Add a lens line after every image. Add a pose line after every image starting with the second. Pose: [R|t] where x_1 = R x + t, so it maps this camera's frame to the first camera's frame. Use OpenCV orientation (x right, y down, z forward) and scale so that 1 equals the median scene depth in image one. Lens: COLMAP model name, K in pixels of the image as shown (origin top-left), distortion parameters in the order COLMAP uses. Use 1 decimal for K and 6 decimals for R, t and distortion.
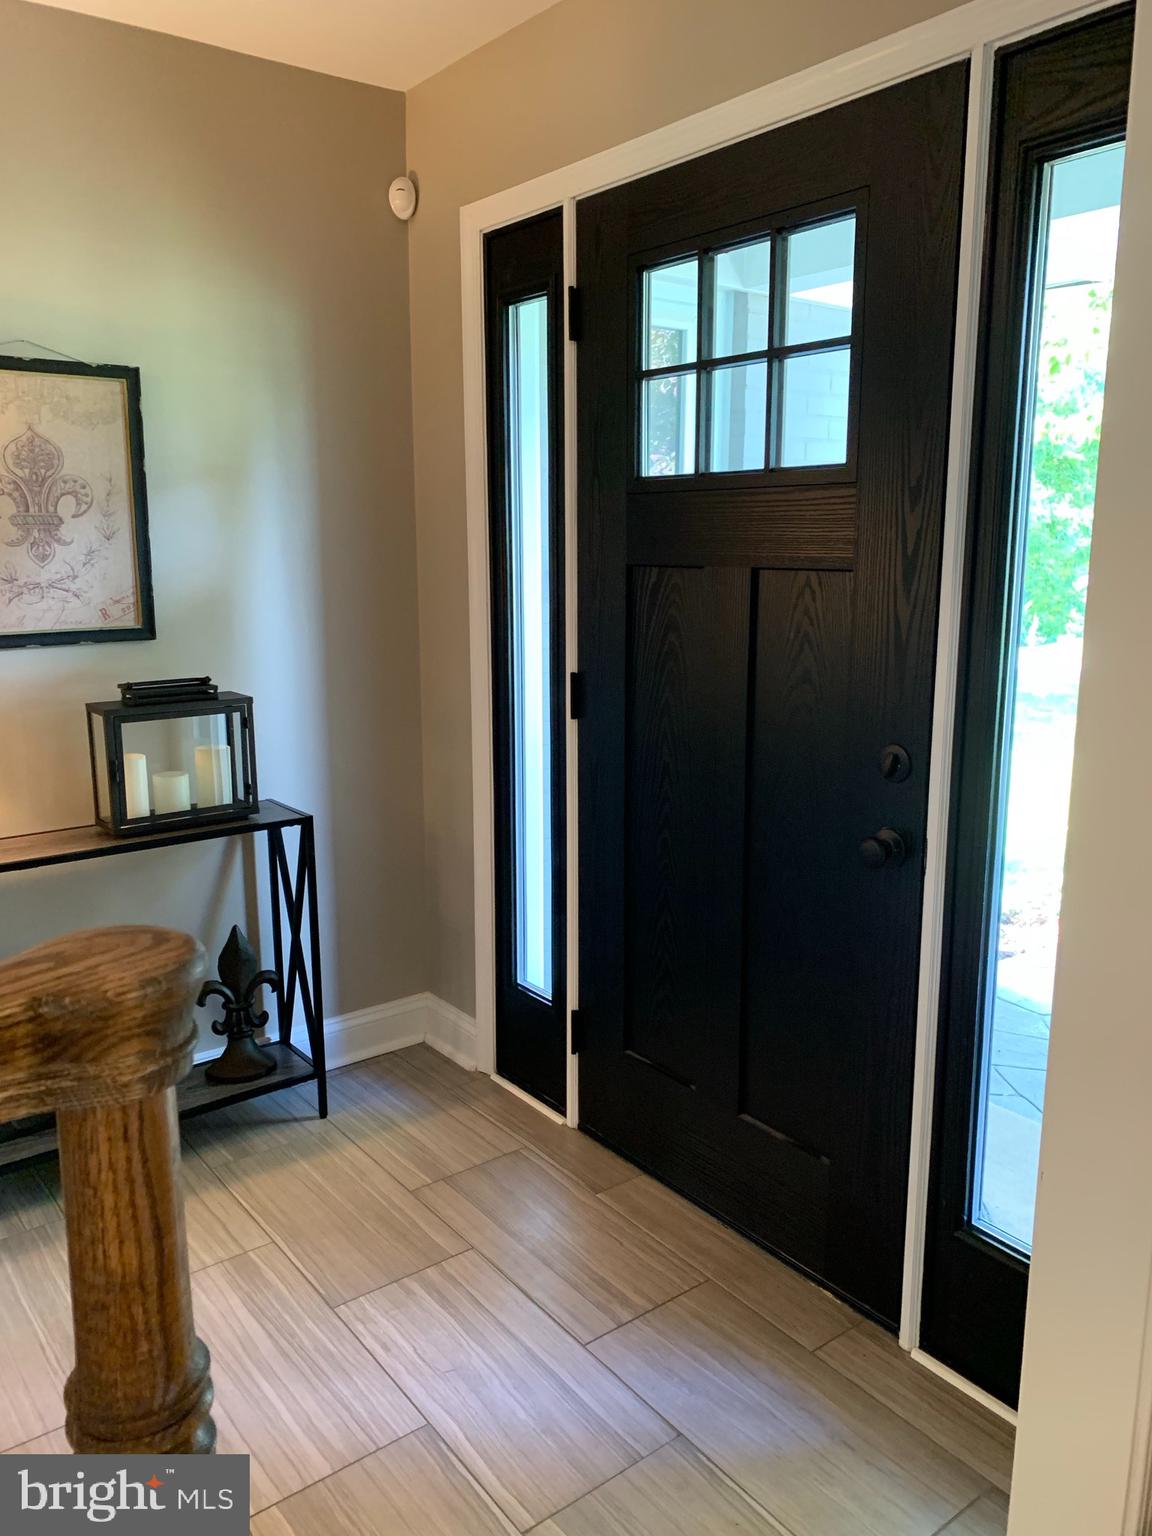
lens RADIAL K [[1164.2, 0, 574.1], [0, 1164.2, 766.8], [0, 0, 1]] dist [-0.000121, 0.007265]
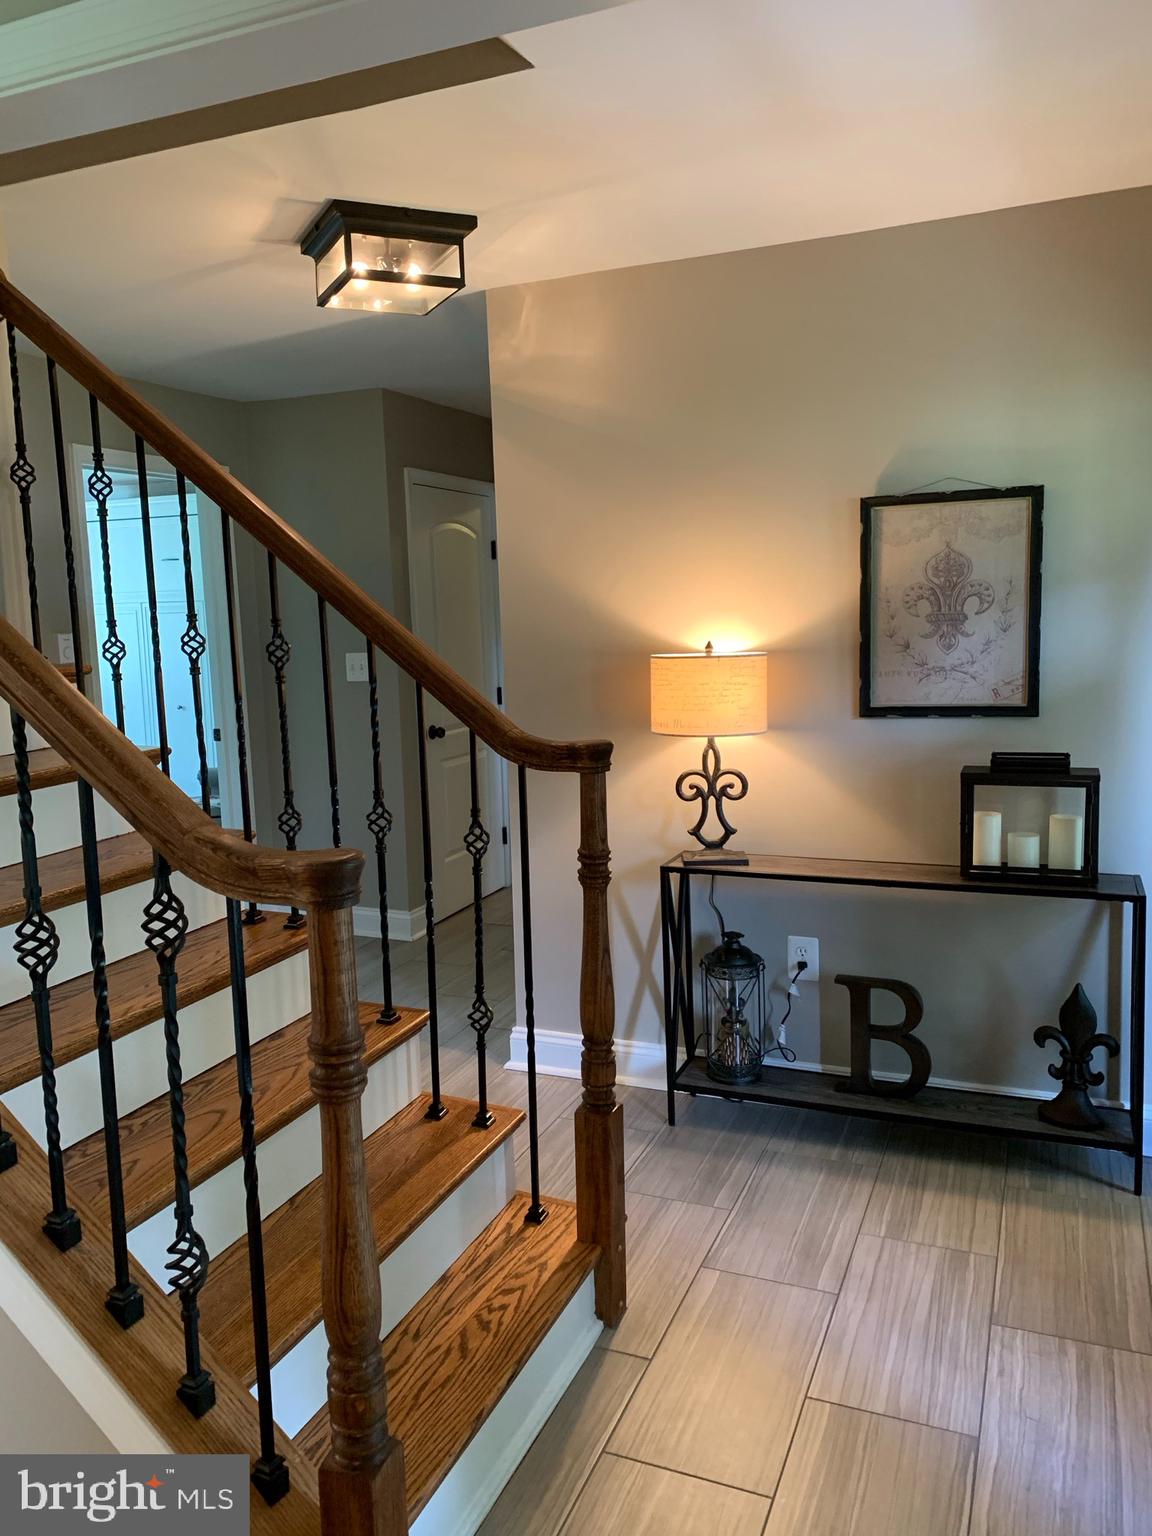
lens RADIAL K [[1164.2, 0, 573.0], [0, 1164.2, 765.3], [0, 0, 1]] dist [-0.000121, 0.007265]
pose [[0.503677, 0.098617, -0.858245, 0.420376], [-0.136191, 0.990104, 0.033842, -0.040673], [0.853089, 0.099839, 0.512124, 0.028564]]
